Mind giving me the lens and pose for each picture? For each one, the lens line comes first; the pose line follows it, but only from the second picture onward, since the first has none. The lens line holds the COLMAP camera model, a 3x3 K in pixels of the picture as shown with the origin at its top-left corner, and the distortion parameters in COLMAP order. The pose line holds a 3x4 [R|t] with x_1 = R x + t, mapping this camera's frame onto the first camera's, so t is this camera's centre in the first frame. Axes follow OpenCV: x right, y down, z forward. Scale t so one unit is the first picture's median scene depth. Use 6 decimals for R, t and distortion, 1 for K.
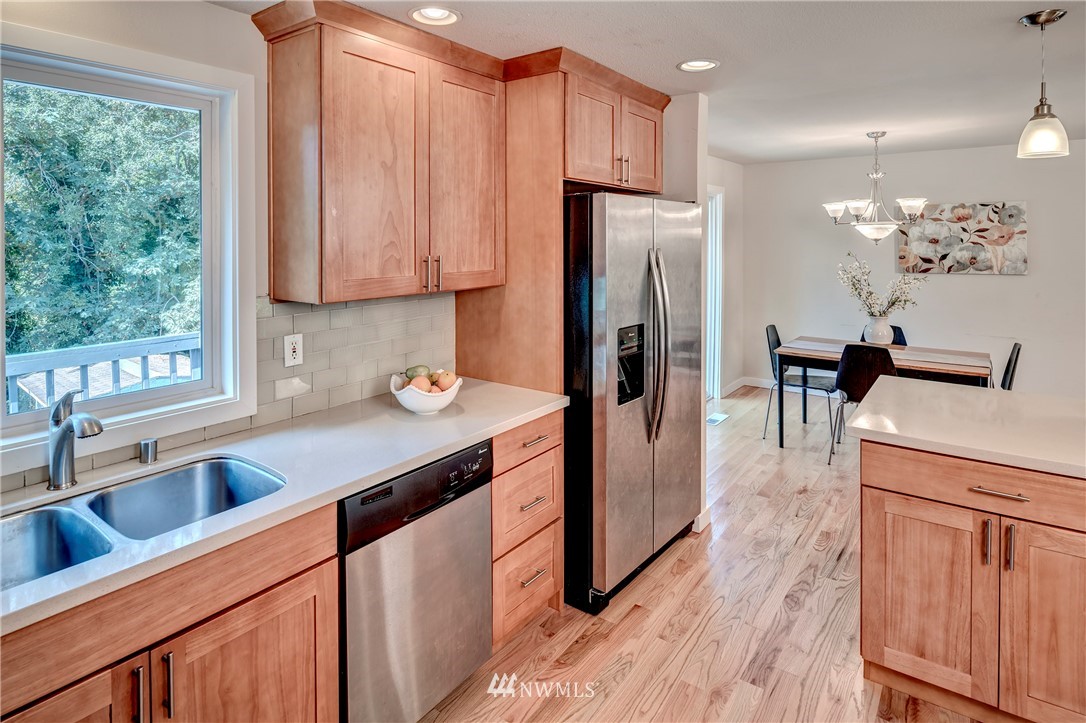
lens RADIAL K [[594.3, 0, 543.4], [0, 594.3, 241.7], [0, 0, 1]] dist [-0.001481, 0.000037]
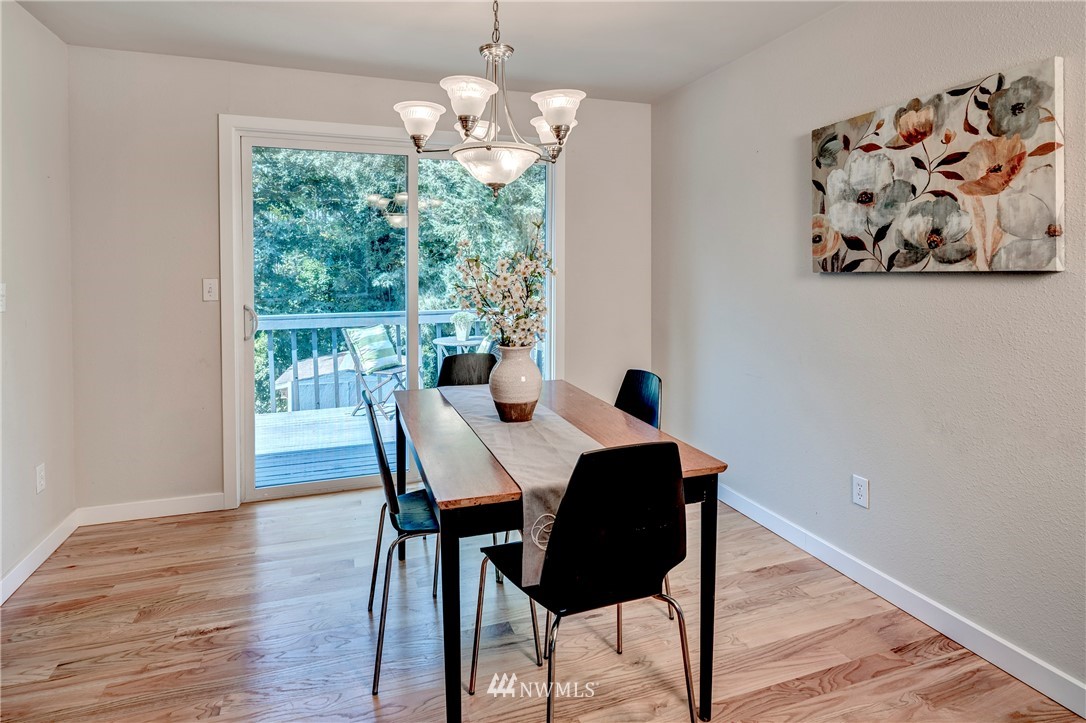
lens RADIAL K [[591.1, 0, 544.9], [0, 591.1, 278.1], [0, 0, 1]] dist [0.000242, -0.000874]
pose [[0.823805, 0.013394, -0.566715, 0.732938], [-0.005871, 0.999869, 0.015097, 0.054152], [0.566843, -0.009109, 0.823776, 0.525945]]
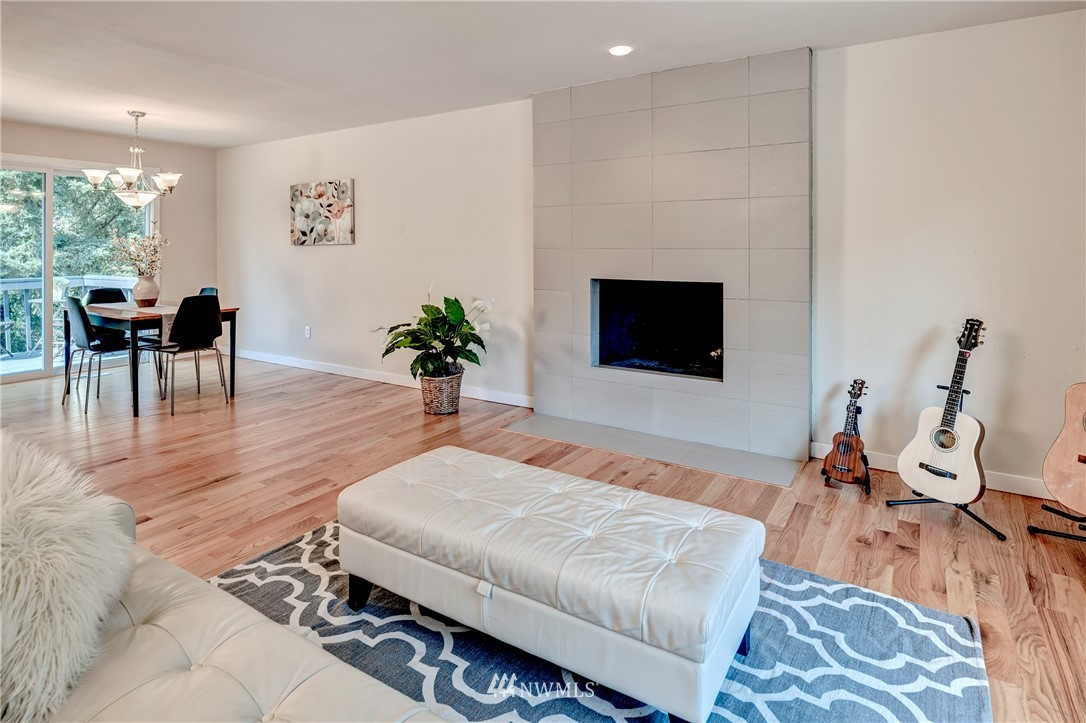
lens RADIAL K [[588.4, 0, 540.0], [0, 588.4, 244.4], [0, 0, 1]] dist [-0.000530, -0.000062]
pose [[0.998386, 0.004074, 0.056654, 1.064489], [-0.003452, 0.999933, -0.011062, 0.065071], [-0.056695, 0.010849, 0.998333, -0.131032]]
